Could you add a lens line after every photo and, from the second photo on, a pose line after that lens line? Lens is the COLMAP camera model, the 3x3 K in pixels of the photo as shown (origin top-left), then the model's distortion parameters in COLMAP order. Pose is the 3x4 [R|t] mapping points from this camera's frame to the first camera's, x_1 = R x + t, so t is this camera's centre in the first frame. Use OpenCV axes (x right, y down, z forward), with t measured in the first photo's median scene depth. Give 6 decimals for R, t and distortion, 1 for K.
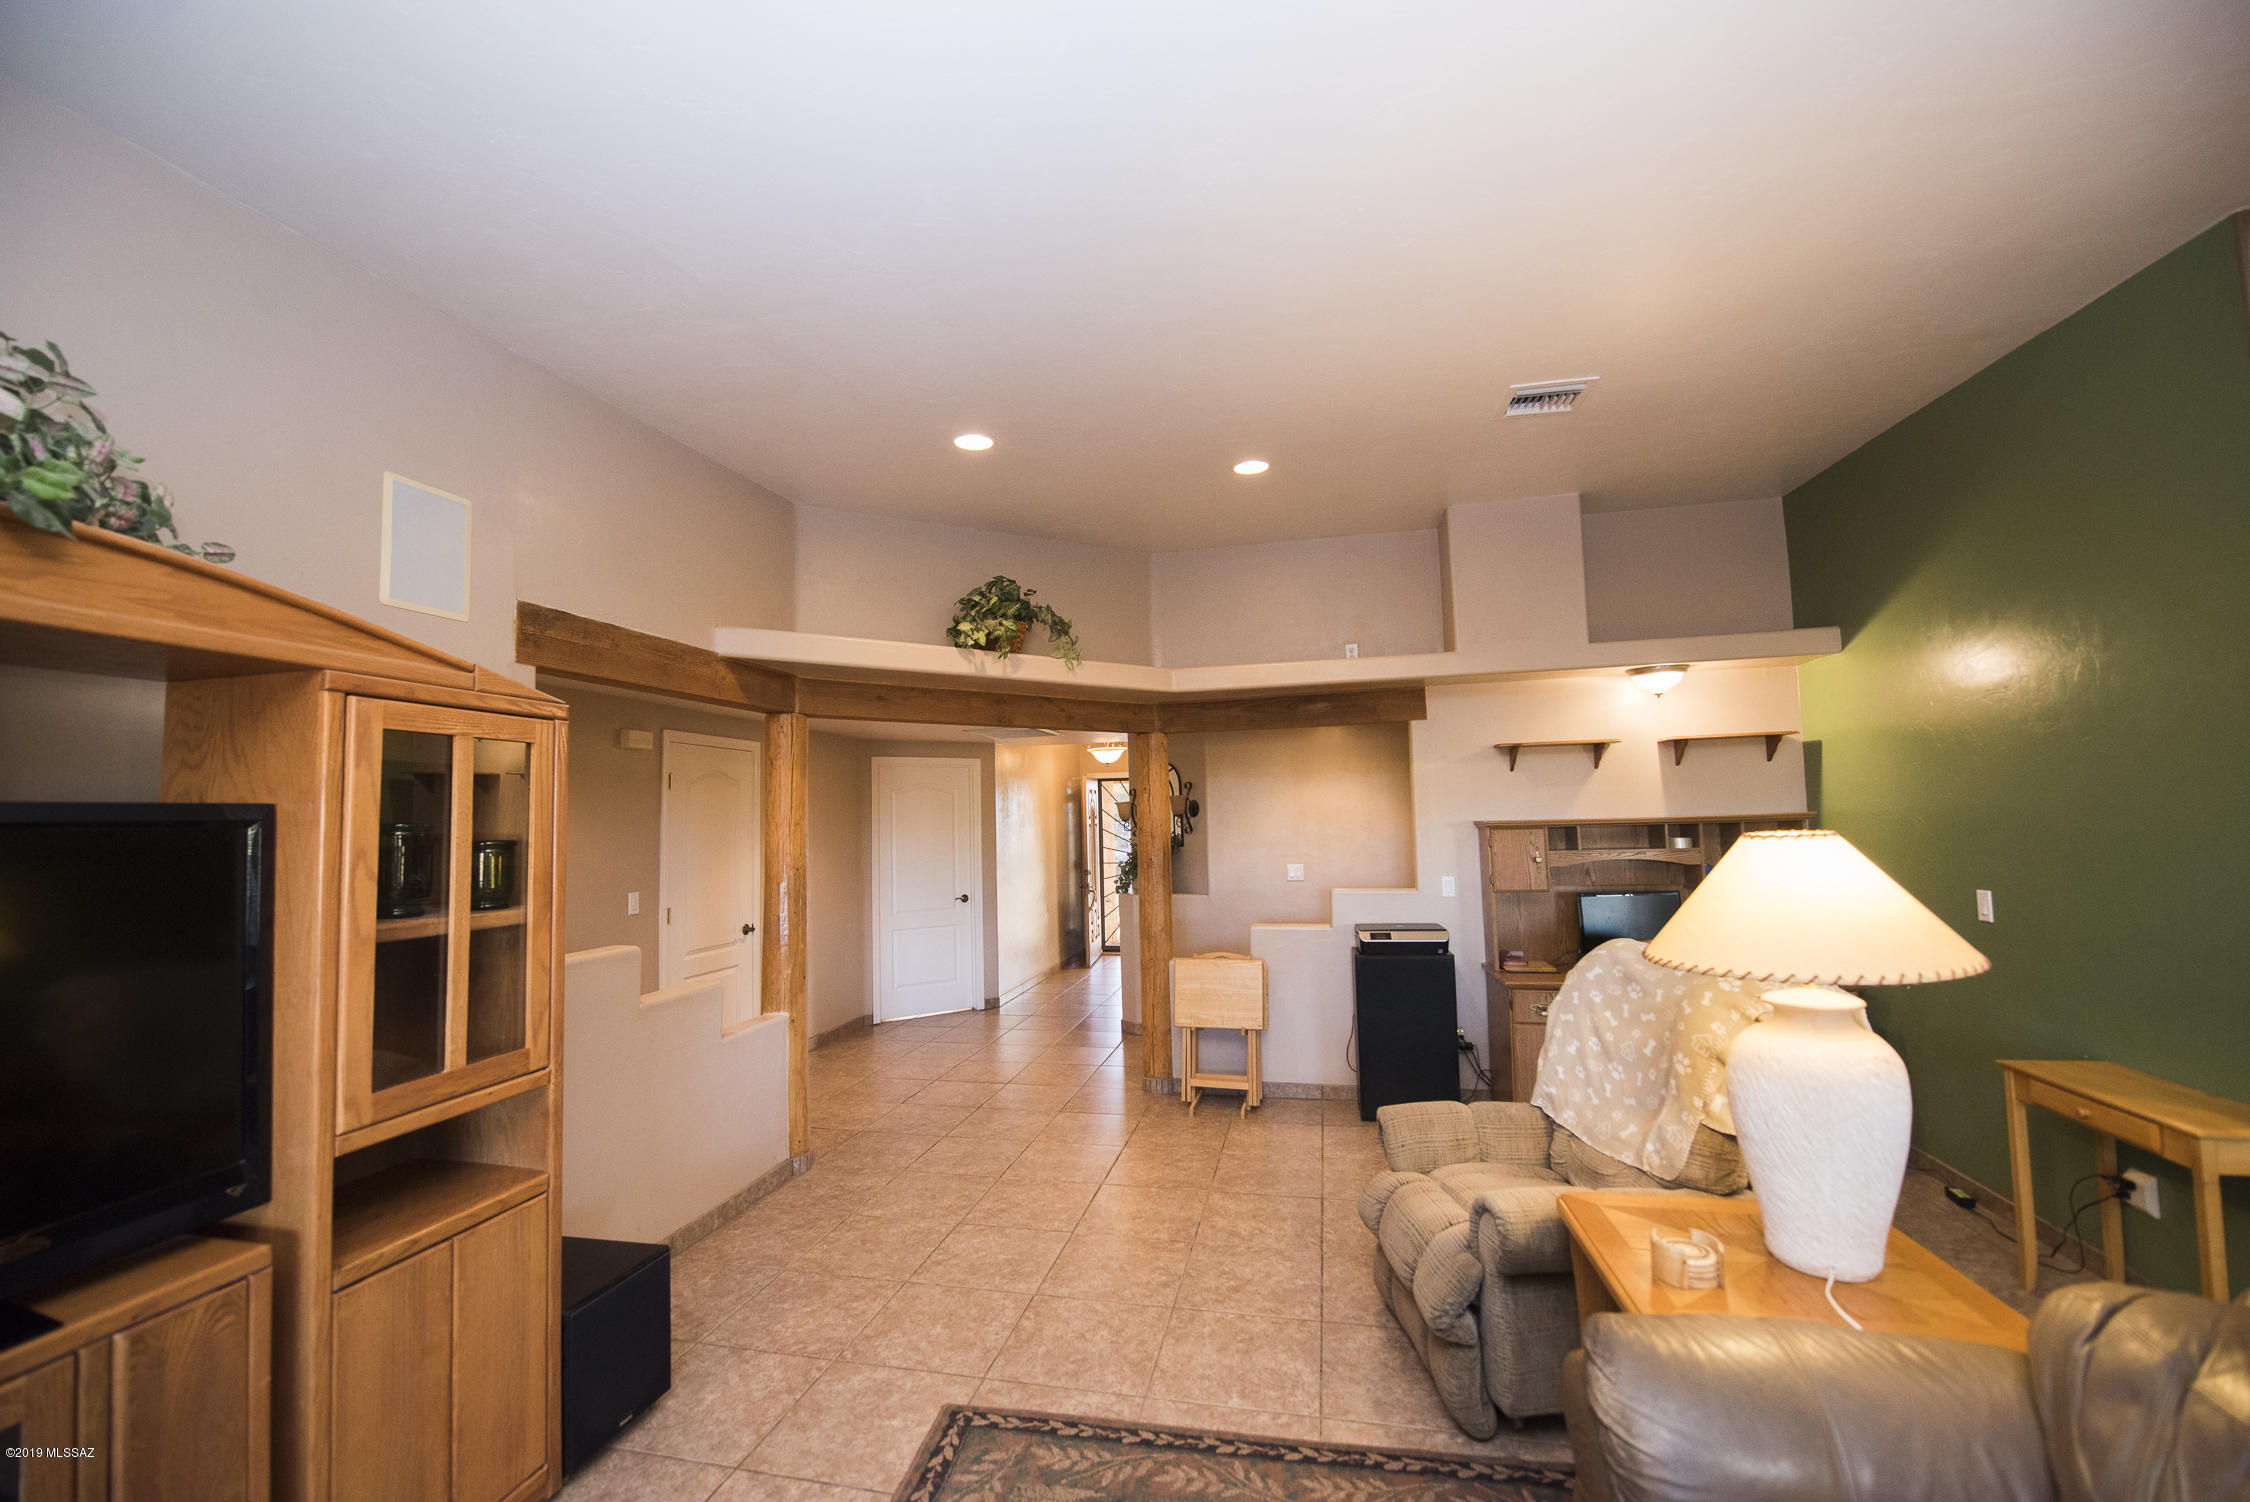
lens RADIAL K [[899.0, 0, 1126.0], [0, 899.0, 757.8], [0, 0, 1]] dist [-0.015932, -0.000366]
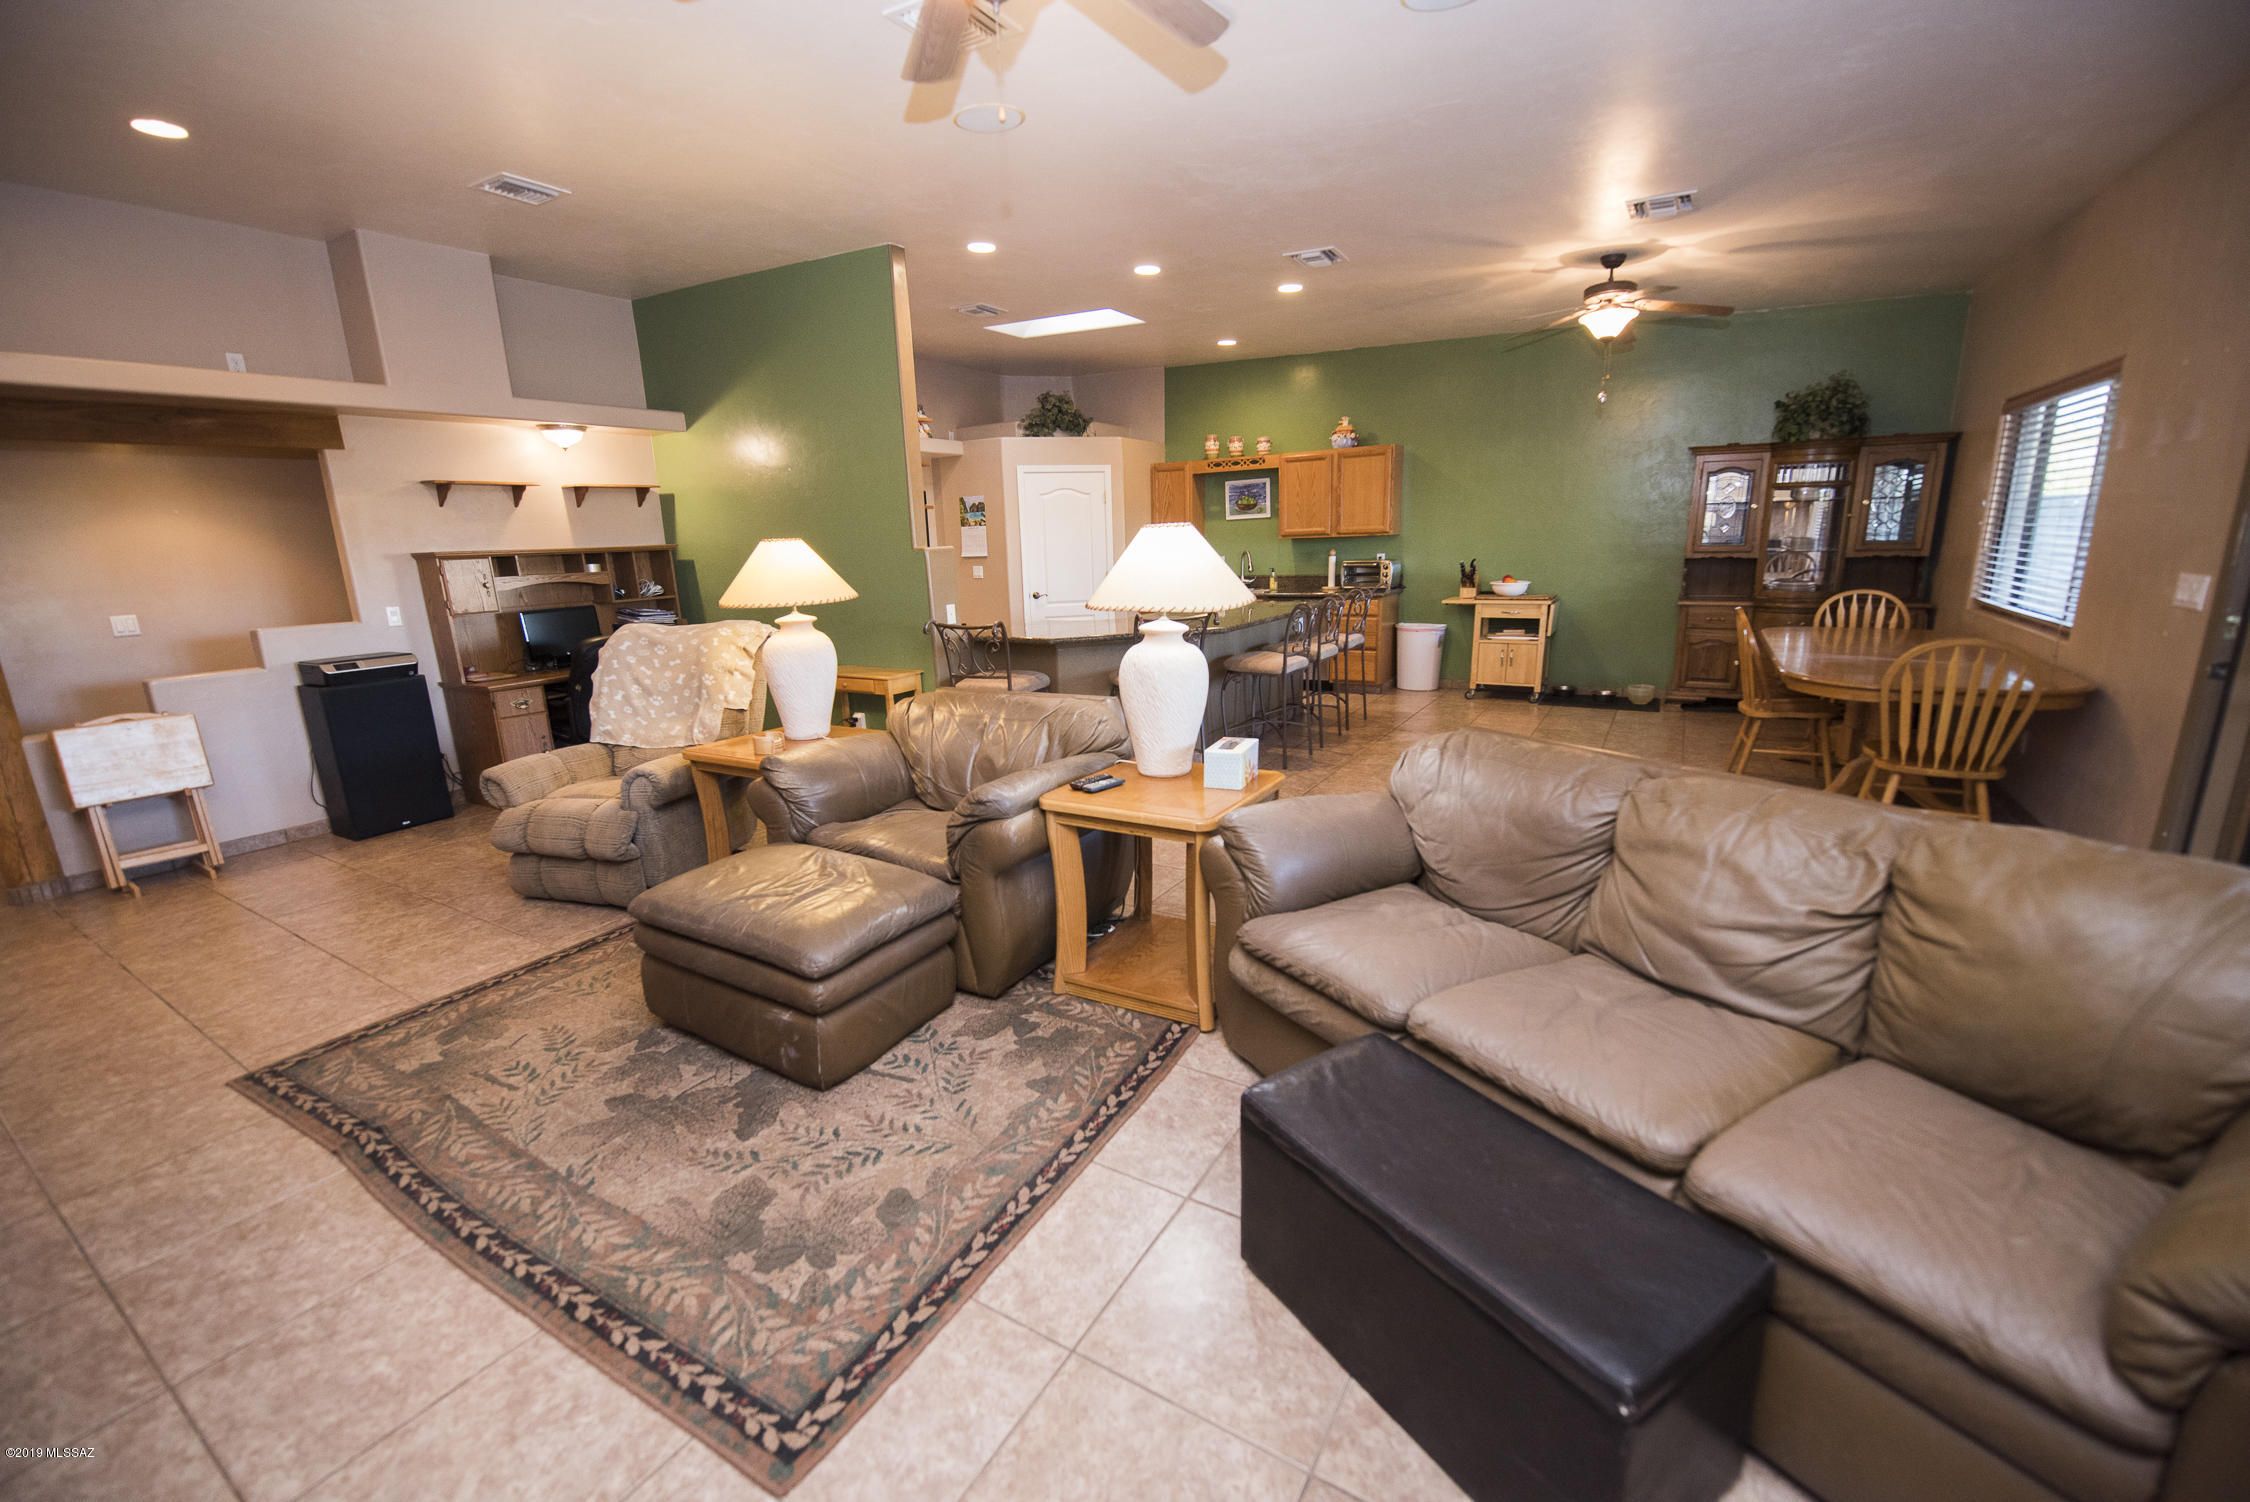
lens RADIAL K [[899.0, 0, 1126.0], [0, 899.0, 757.8], [0, 0, 1]] dist [-0.015932, -0.000366]
pose [[0.315181, -0.212826, 0.924860, -0.407892], [-0.043594, 0.970255, 0.238129, 0.018440], [-0.948030, -0.115372, 0.296528, -0.168794]]
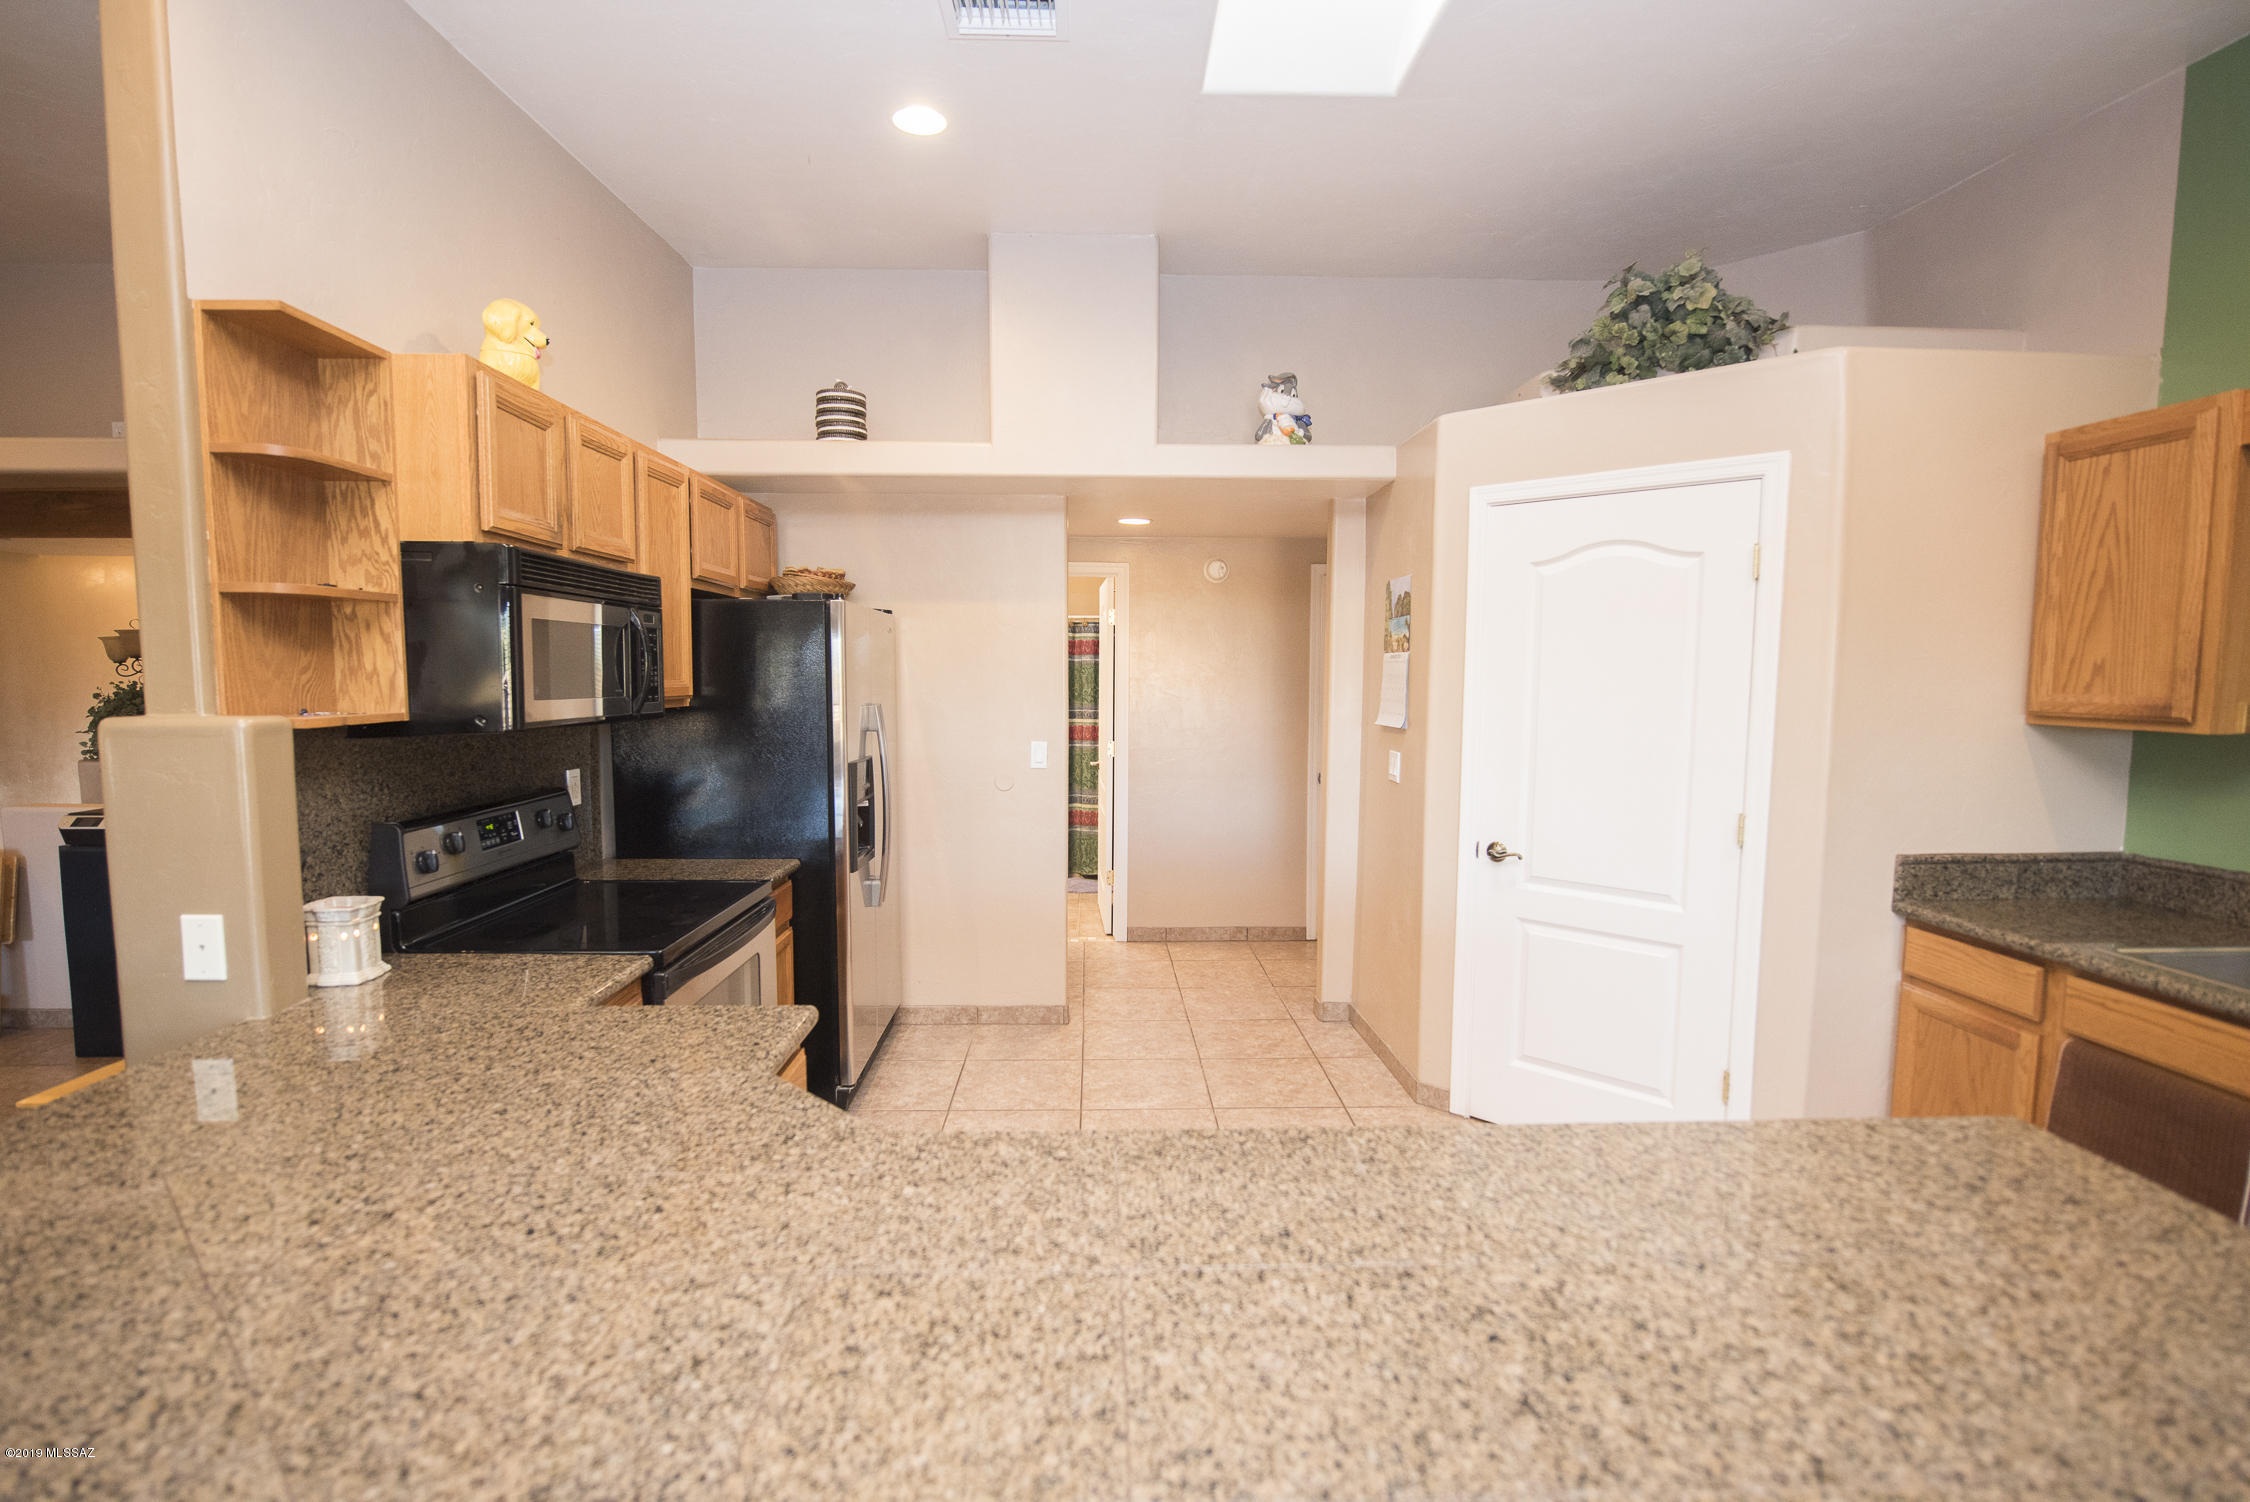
lens RADIAL K [[1016.5, 0, 1114.9], [0, 1016.5, 761.1], [0, 0, 1]] dist [-0.022289, -0.000554]
pose [[0.970459, 0.007221, 0.241157, 0.931028], [-0.044710, 0.987622, 0.150348, -0.017506], [-0.237086, -0.156689, 0.958769, -0.011993]]
